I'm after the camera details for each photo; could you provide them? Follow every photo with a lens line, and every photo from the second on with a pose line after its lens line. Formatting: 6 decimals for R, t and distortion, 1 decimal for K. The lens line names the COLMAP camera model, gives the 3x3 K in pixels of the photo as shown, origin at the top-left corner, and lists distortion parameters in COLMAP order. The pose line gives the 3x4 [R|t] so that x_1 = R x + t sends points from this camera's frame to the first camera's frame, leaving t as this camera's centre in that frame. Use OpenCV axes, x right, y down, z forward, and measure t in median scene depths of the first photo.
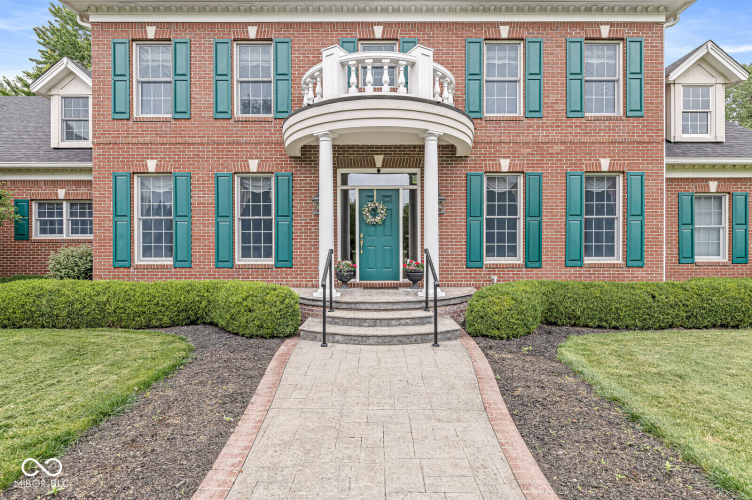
lens RADIAL K [[387.2, 0, 375.0], [0, 387.2, 254.5], [0, 0, 1]] dist [-0.002777, -0.000730]
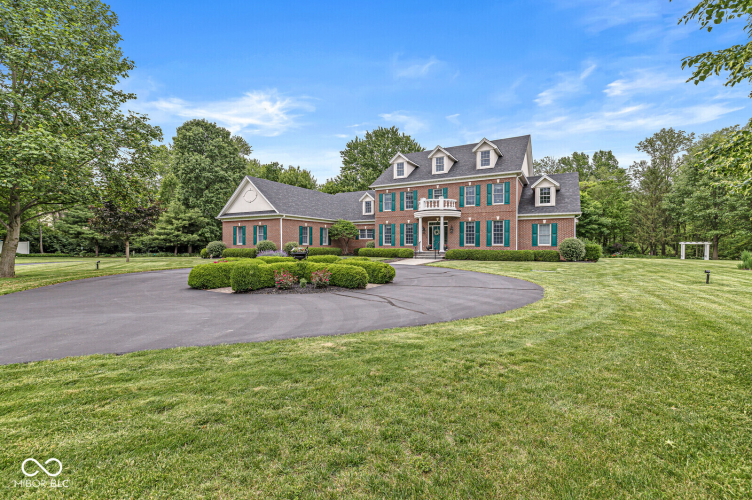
lens RADIAL K [[321.3, 0, 373.7], [0, 321.3, 247.5], [0, 0, 1]] dist [-0.001783, -0.000297]
pose [[0.866151, 0.007964, -0.499719, 1.070406], [-0.004968, 0.999961, 0.007326, 0.024602], [0.499758, -0.003863, 0.866157, -2.141963]]
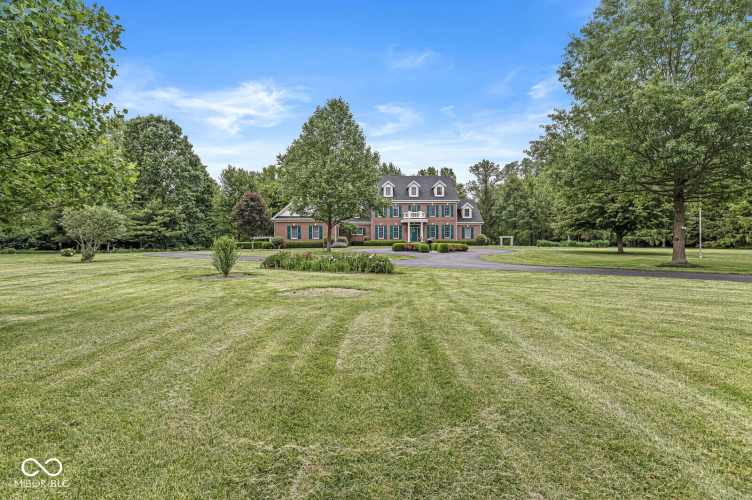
lens RADIAL K [[387.2, 0, 373.7], [0, 387.2, 246.6], [0, 0, 1]] dist [-0.002777, -0.000730]
pose [[0.999983, -0.003230, 0.004886, -0.732633], [0.003147, 0.999851, 0.016971, 0.048389], [-0.004941, -0.016955, 0.999844, -5.742055]]
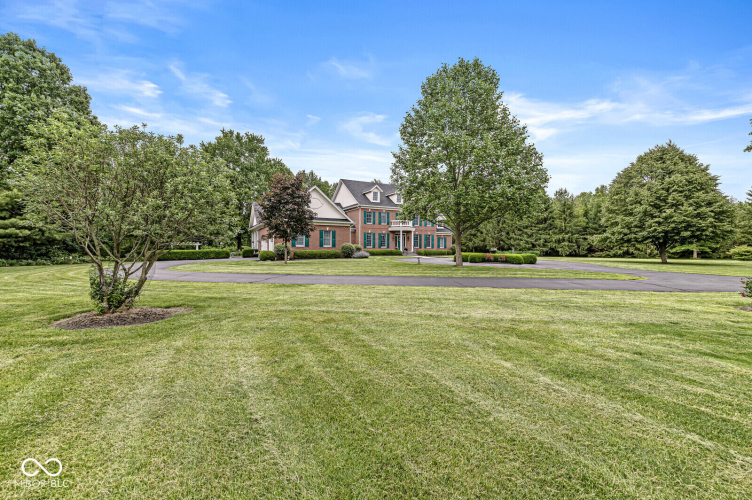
lens RADIAL K [[321.3, 0, 374.0], [0, 321.3, 249.7], [0, 0, 1]] dist [-0.001783, -0.000297]
pose [[0.883772, 0.005170, 0.467889, -2.892684], [-0.007890, 0.999961, 0.003854, 0.039642], [-0.467851, -0.007098, 0.883779, -3.545493]]
